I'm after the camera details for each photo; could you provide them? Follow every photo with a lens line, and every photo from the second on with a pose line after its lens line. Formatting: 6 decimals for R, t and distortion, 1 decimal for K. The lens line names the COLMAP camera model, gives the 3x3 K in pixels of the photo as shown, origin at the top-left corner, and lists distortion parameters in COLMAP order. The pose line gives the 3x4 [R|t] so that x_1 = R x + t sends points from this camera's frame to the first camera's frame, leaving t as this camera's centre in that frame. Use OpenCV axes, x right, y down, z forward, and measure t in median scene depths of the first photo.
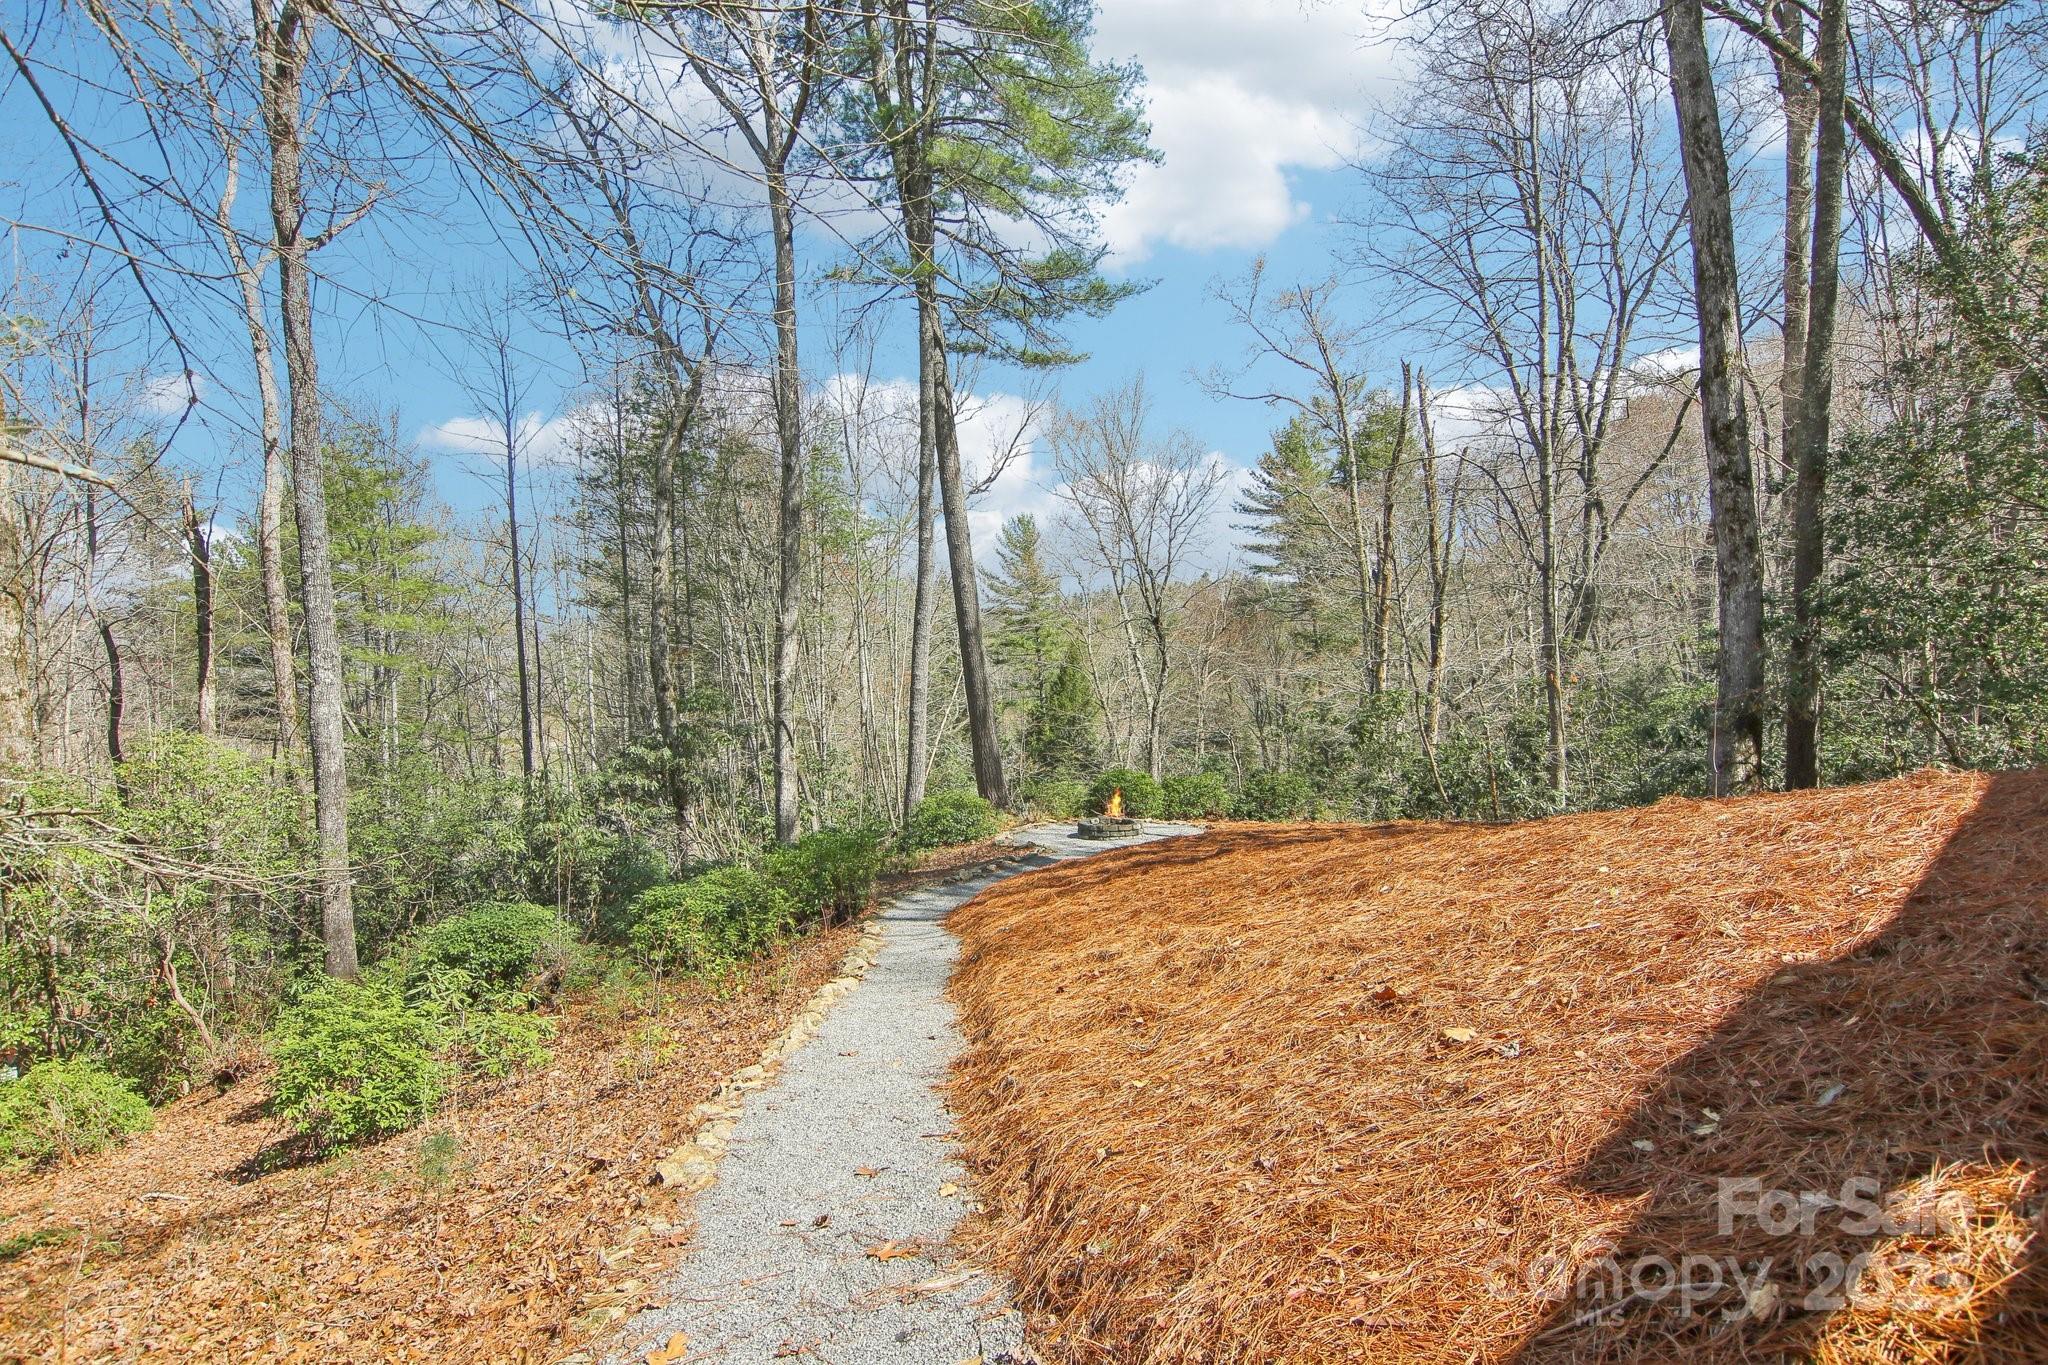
lens RADIAL K [[1100.9, 0, 1024.0], [0, 1100.9, 682.5], [0, 0, 1]] dist [-0.001458, -0.000209]
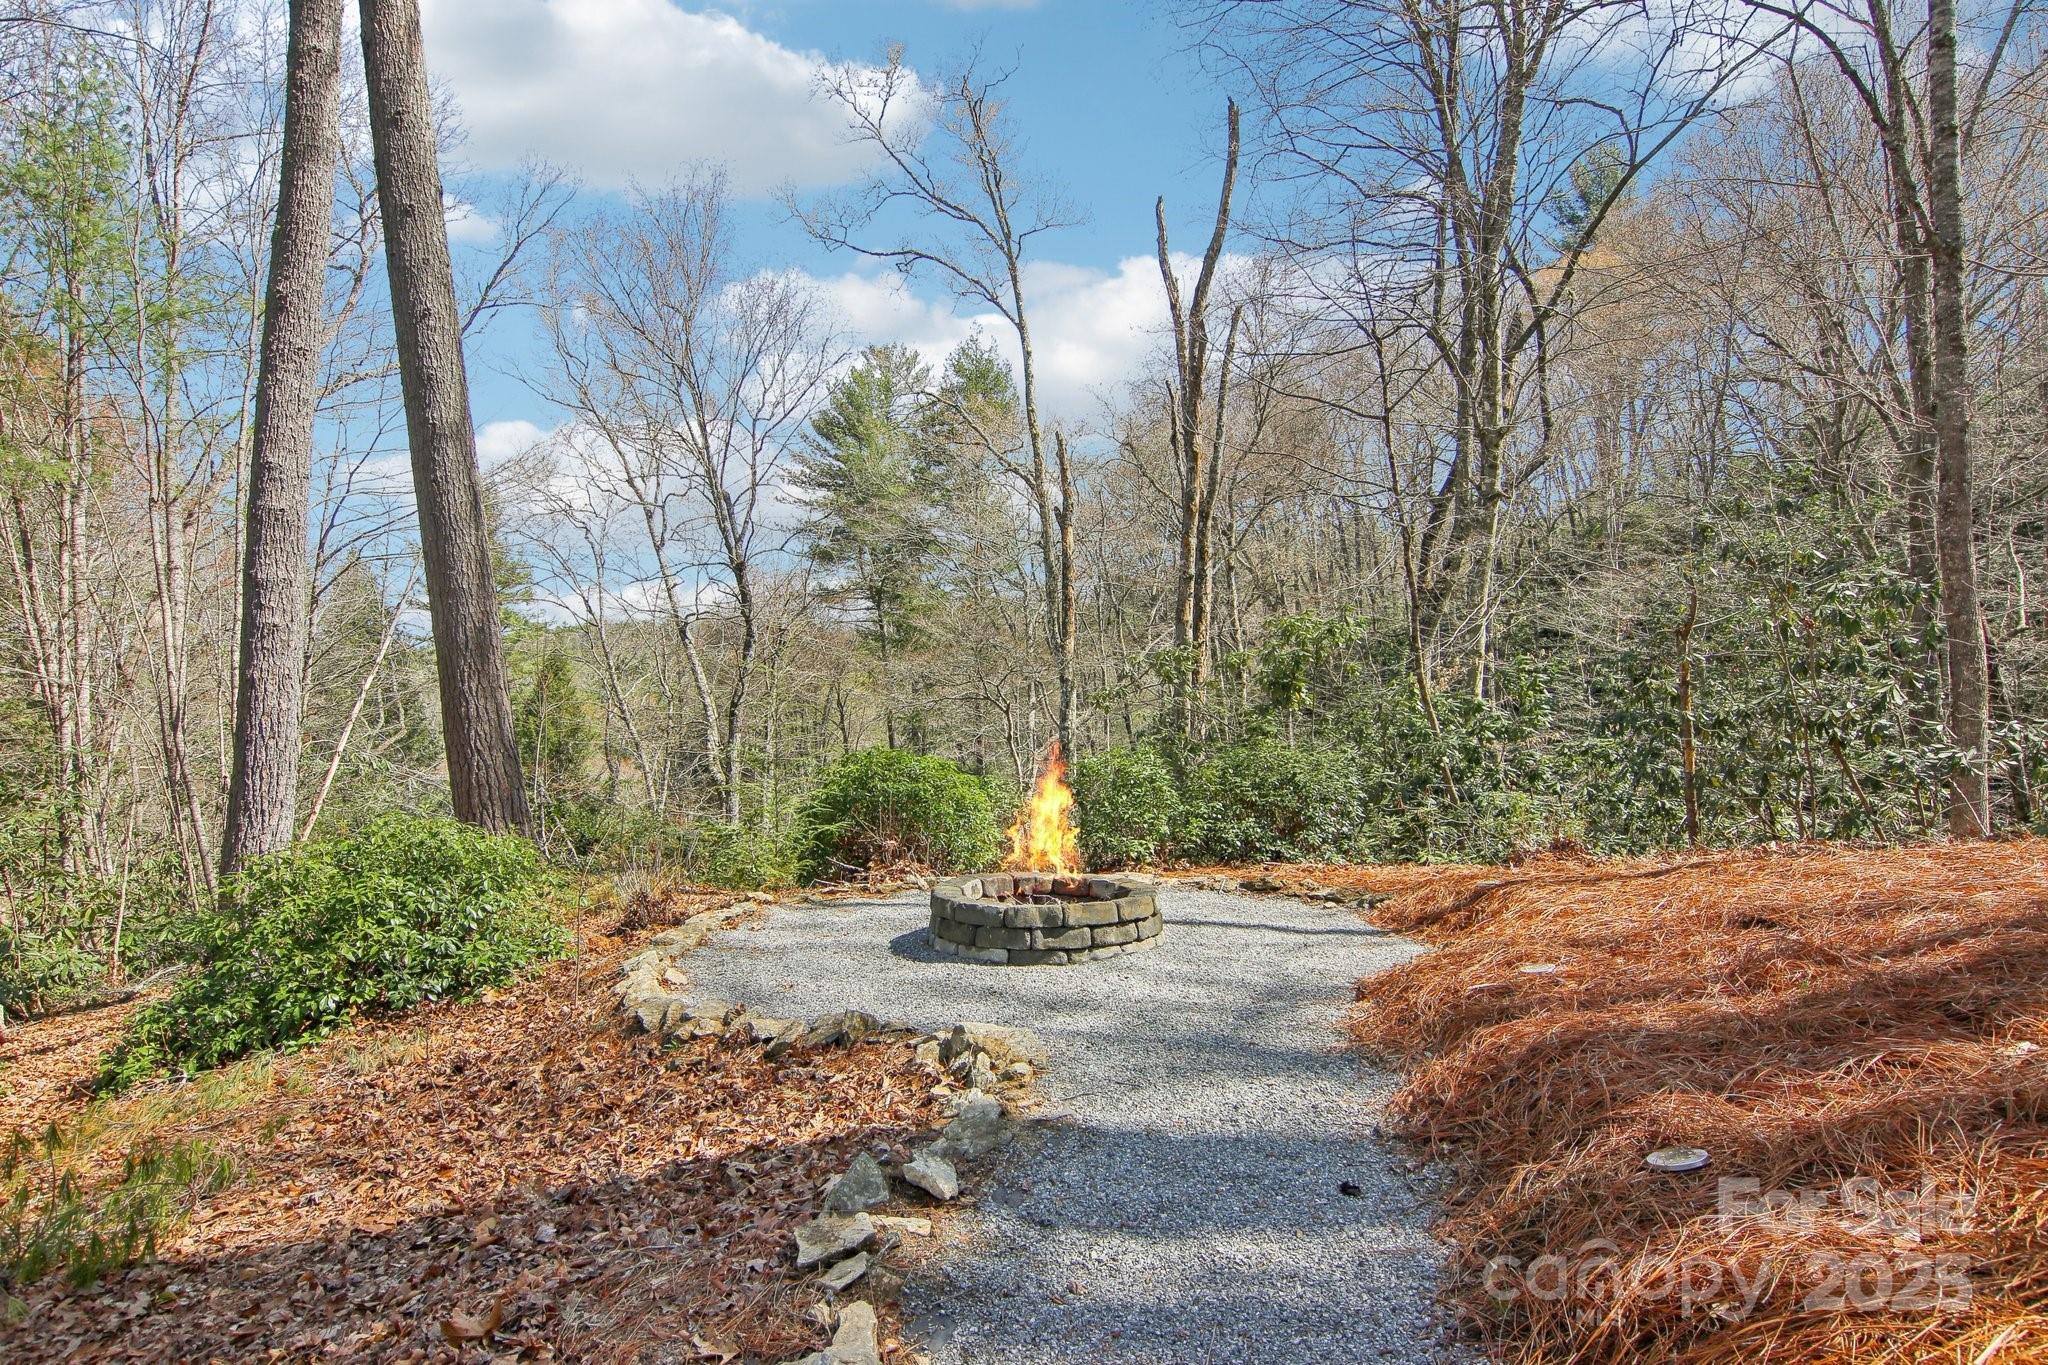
lens RADIAL K [[1167.0, 0, 1024.0], [0, 1167.0, 682.5], [0, 0, 1]] dist [0.002089, 0.001237]
pose [[0.901845, 0.009206, 0.431961, -0.046239], [0.006724, 0.999353, -0.035337, 0.068955], [-0.432007, 0.034773, 0.901200, 0.597203]]
